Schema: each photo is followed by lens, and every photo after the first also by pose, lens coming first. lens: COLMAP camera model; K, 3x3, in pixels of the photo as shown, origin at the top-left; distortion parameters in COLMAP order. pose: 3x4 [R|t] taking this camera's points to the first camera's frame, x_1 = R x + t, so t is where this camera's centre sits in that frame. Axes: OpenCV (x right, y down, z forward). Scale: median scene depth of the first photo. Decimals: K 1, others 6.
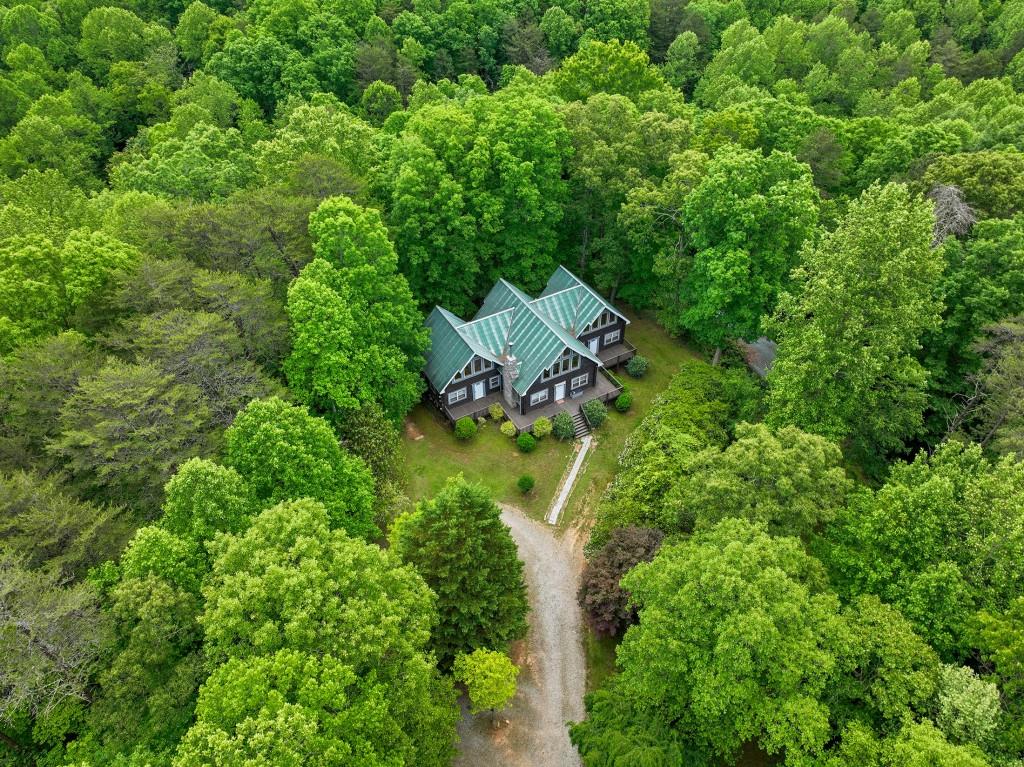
lens RADIAL K [[715.3, 0, 512.4], [0, 715.3, 381.8], [0, 0, 1]] dist [-0.003038, 0.018823]
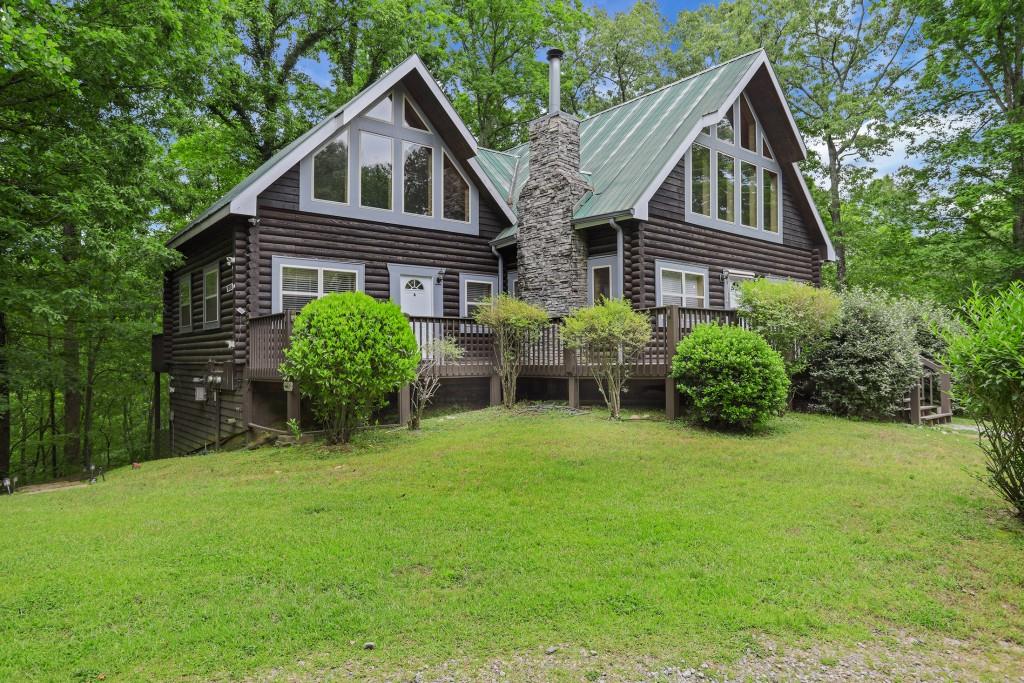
lens RADIAL K [[635.2, 0, 509.9], [0, 635.2, 346.9], [0, 0, 1]] dist [-0.044241, 0.002229]
pose [[0.985792, 0.007297, 0.167812, -0.052004], [0.110012, 0.726917, -0.677856, 0.166283], [-0.126932, 0.686686, 0.715786, 0.871425]]
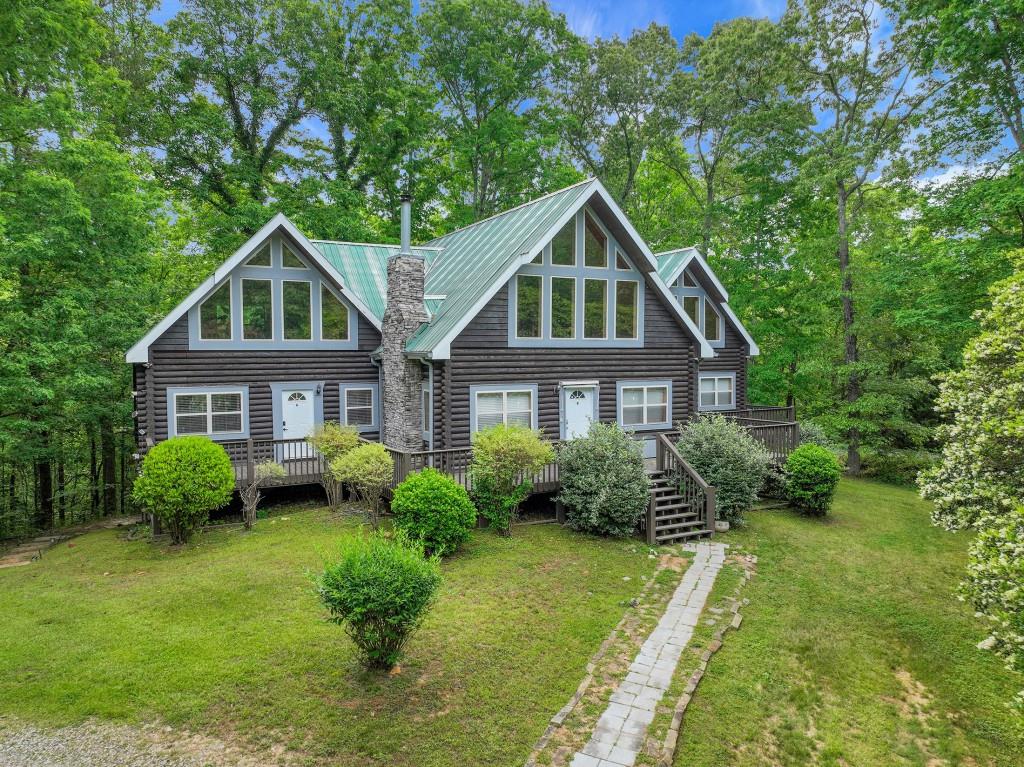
lens RADIAL K [[715.3, 0, 508.9], [0, 715.3, 385.2], [0, 0, 1]] dist [-0.003038, 0.018823]
pose [[0.999766, 0.006233, -0.020717, 0.045317], [-0.018087, 0.766219, -0.642325, 0.186953], [0.011870, 0.642549, 0.766153, 0.786165]]
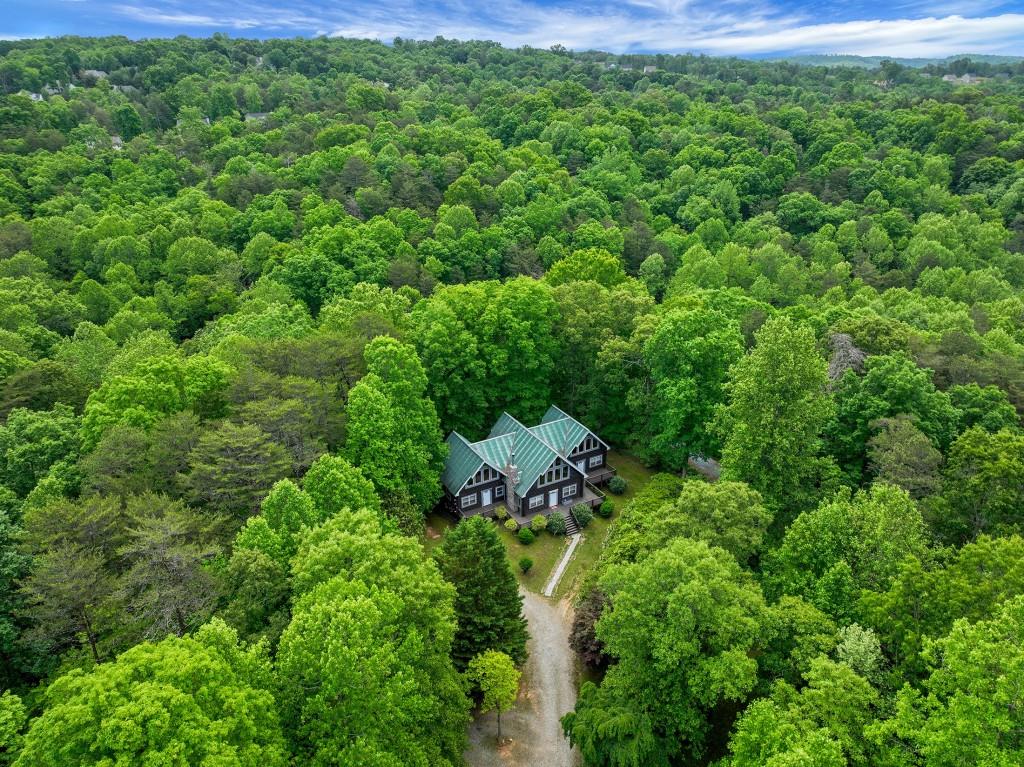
lens RADIAL K [[715.3, 0, 513.5], [0, 715.3, 383.5], [0, 0, 1]] dist [-0.003038, 0.018823]
pose [[0.999999, 0.000369, 0.001411, -0.003164], [0.000080, 0.952213, -0.305433, 0.201803], [-0.001456, 0.305433, 0.952212, -0.219304]]
